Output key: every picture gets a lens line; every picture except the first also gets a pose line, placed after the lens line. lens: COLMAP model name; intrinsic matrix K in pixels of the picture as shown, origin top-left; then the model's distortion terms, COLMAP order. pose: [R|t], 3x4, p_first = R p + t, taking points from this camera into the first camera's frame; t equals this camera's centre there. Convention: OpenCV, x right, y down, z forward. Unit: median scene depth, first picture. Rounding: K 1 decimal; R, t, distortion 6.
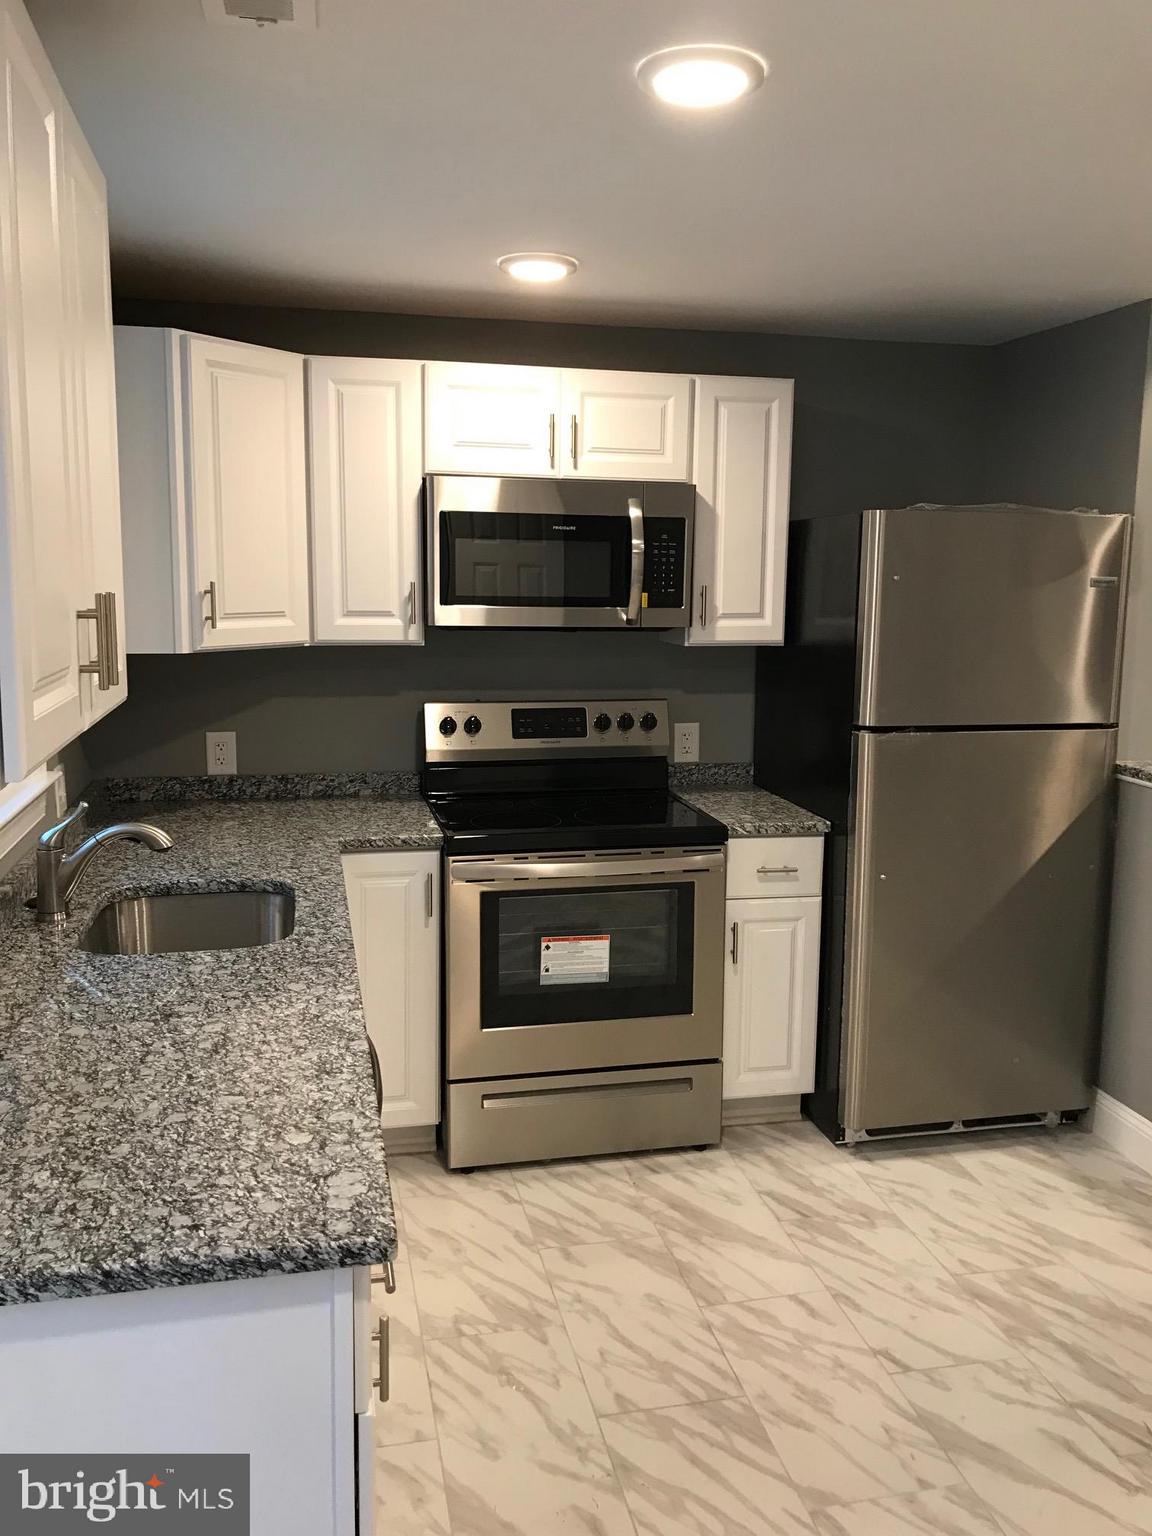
lens RADIAL K [[1263.3, 0, 578.1], [0, 1263.3, 791.6], [0, 0, 1]] dist [0.079032, -0.144596]
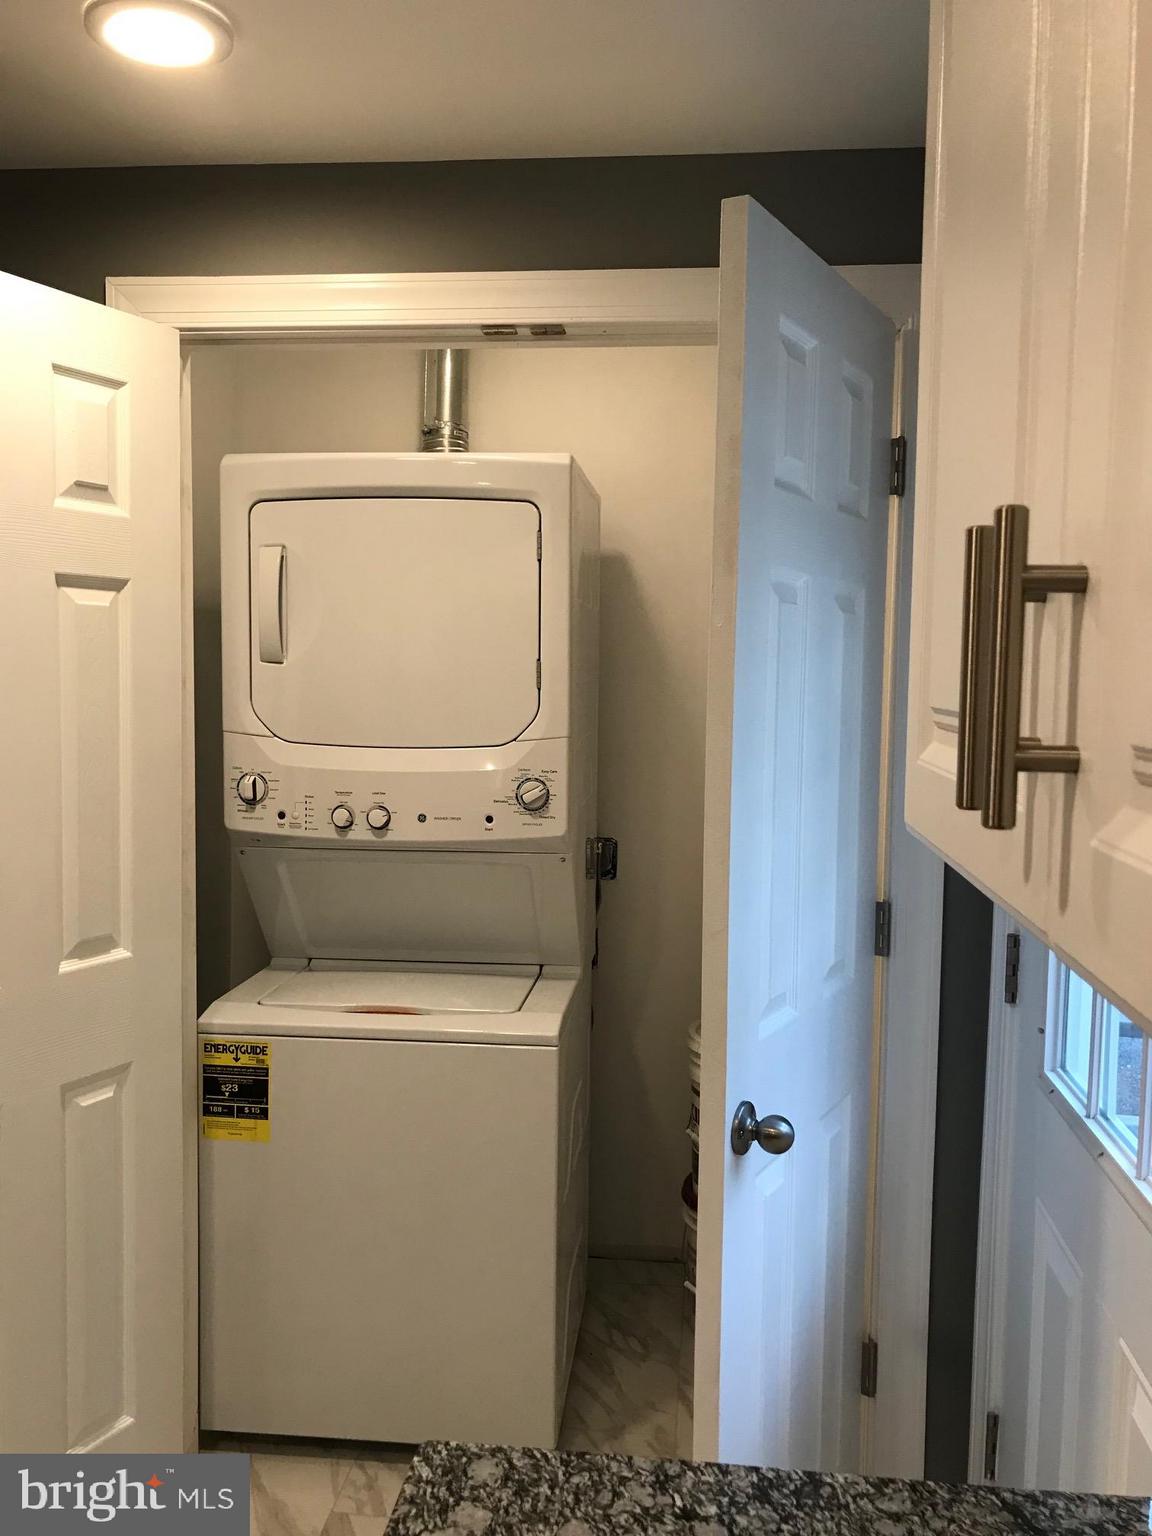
lens RADIAL K [[1263.3, 0, 578.1], [0, 1263.3, 791.6], [0, 0, 1]] dist [0.079032, -0.144596]
pose [[-0.947512, -0.059122, 0.314207, -0.432710], [0.018535, 0.970944, 0.238588, -0.185954], [-0.319183, 0.231889, -0.918885, 1.542786]]
